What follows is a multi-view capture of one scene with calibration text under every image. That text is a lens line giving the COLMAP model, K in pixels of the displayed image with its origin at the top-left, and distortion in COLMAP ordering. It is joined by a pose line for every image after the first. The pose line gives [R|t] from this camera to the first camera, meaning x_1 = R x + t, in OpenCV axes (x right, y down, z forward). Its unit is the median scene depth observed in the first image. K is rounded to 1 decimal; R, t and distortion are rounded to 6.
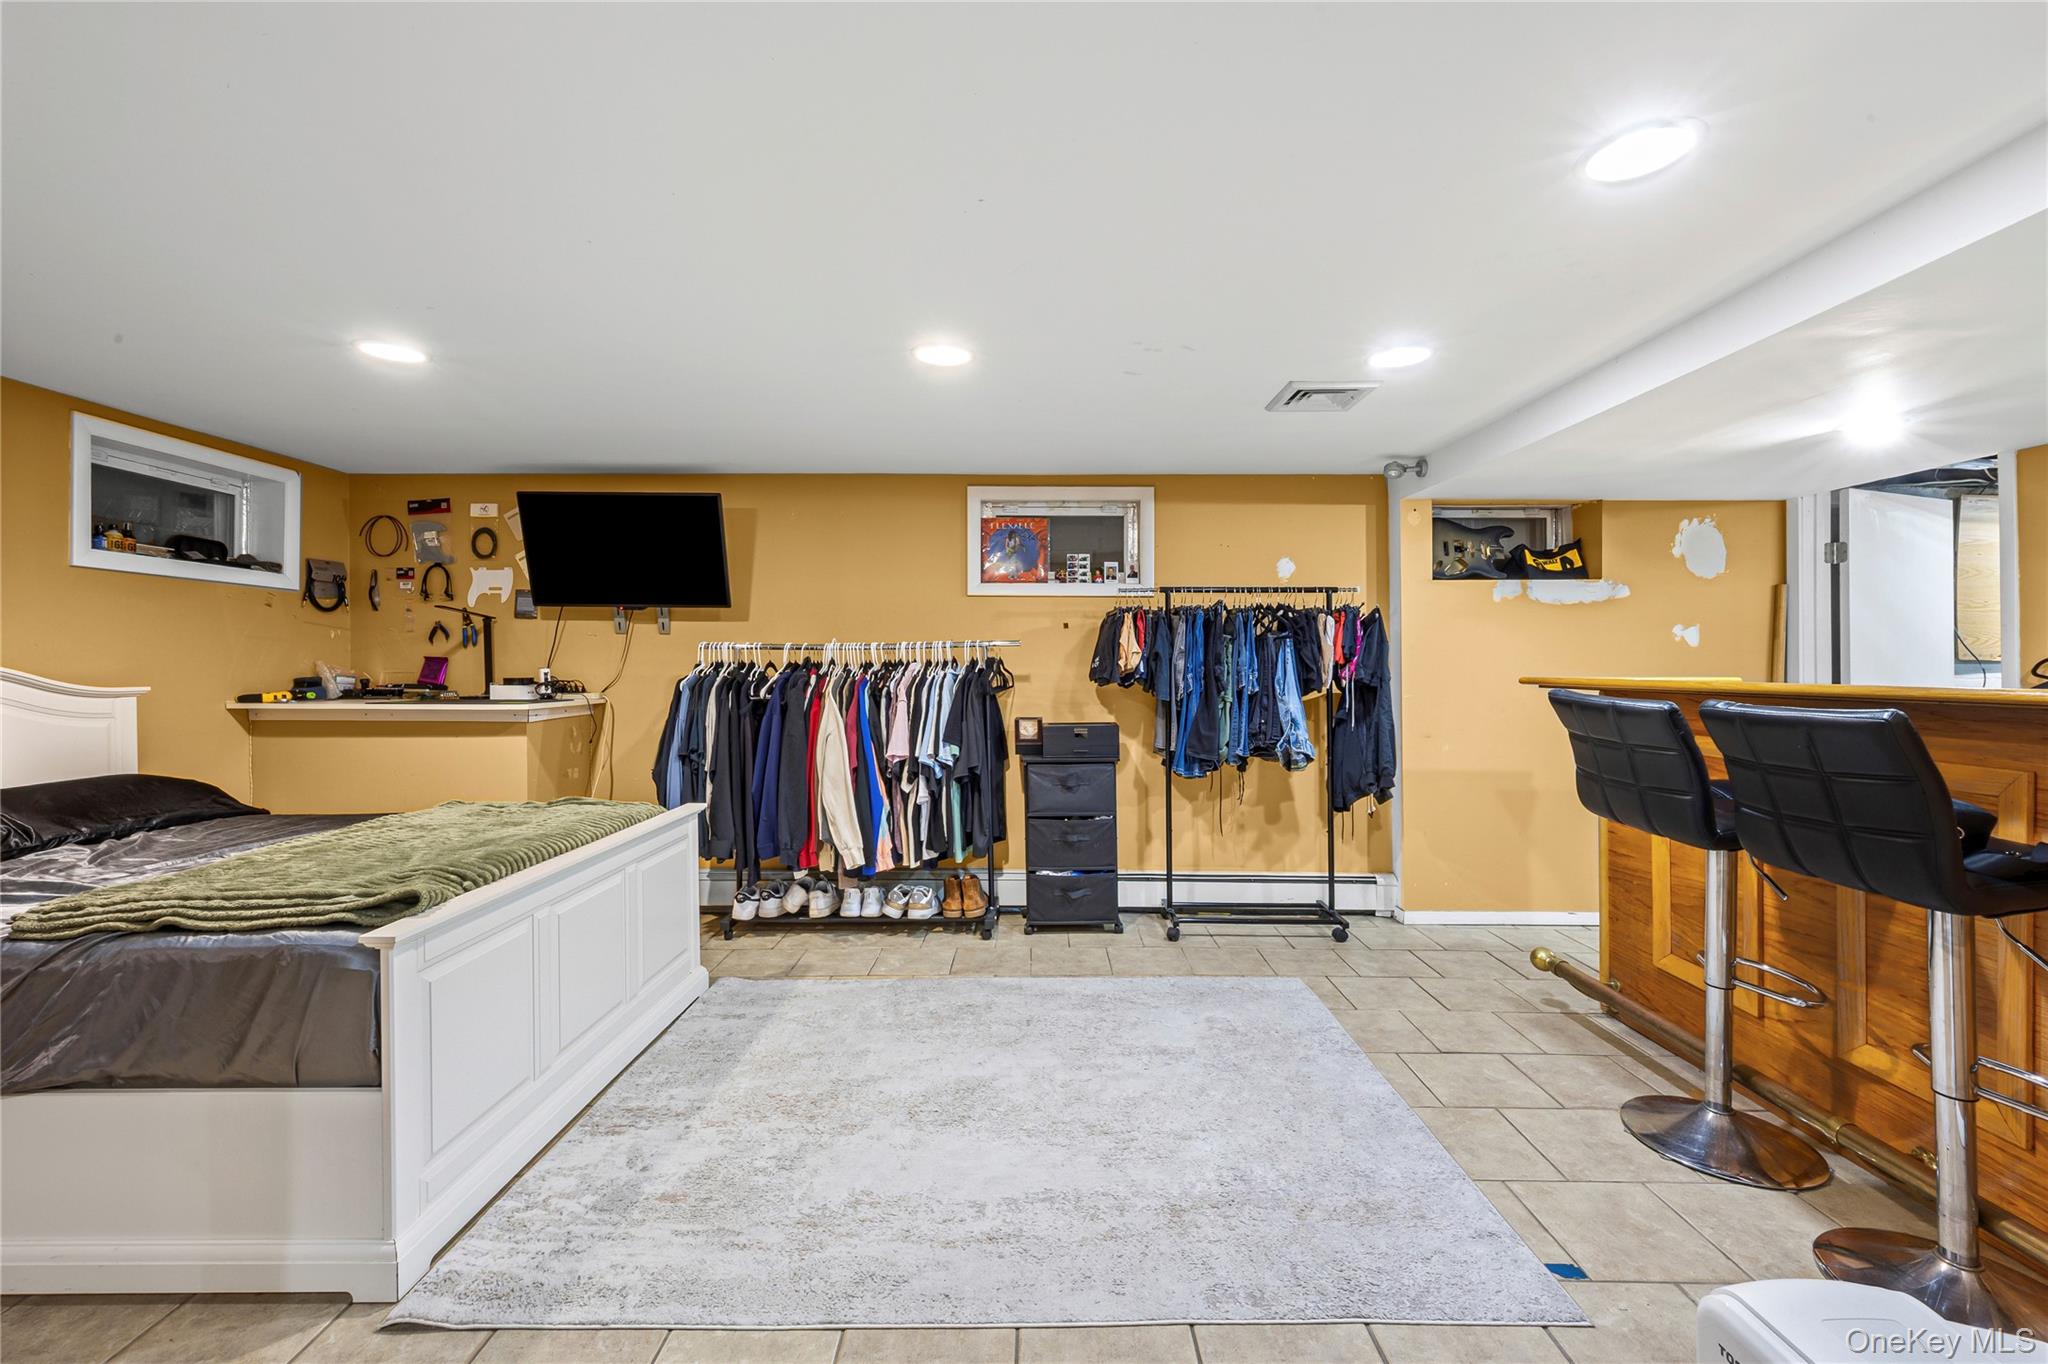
lens RADIAL K [[806.2, 0, 1024.0], [0, 806.2, 682.0], [0, 0, 1]] dist [-0.000440, 0.000020]
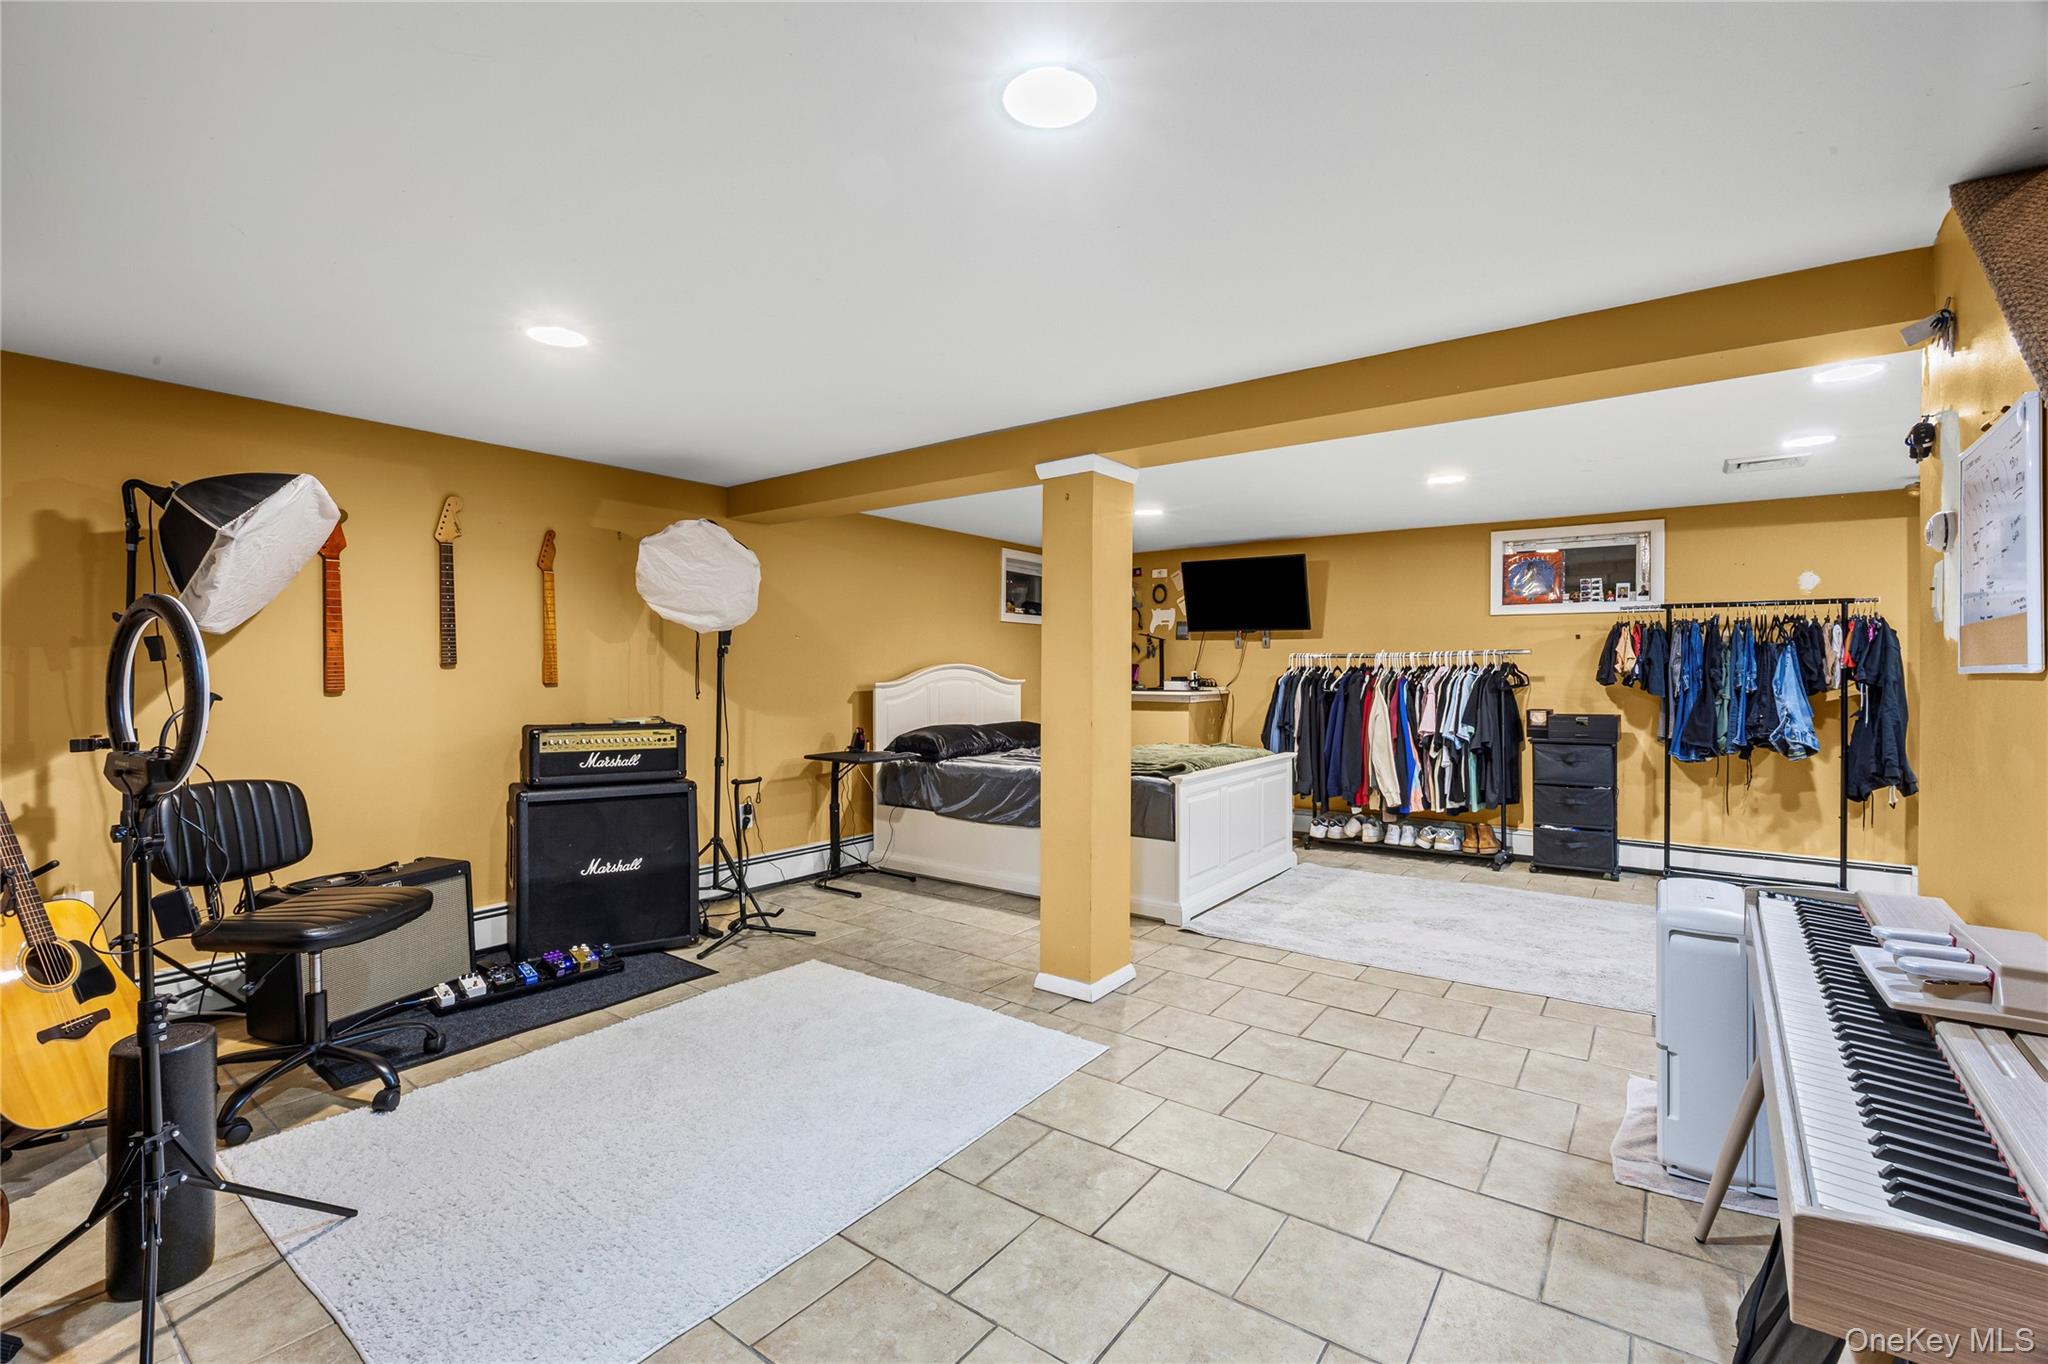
lens RADIAL K [[892.3, 0, 1024.0], [0, 892.3, 682.0], [0, 0, 1]] dist [-0.002144, -0.000096]
pose [[0.801696, 0.008408, -0.597673, 0.204697], [-0.013627, 0.999898, -0.004213, 0.018793], [0.597577, 0.011522, 0.801729, -0.661769]]
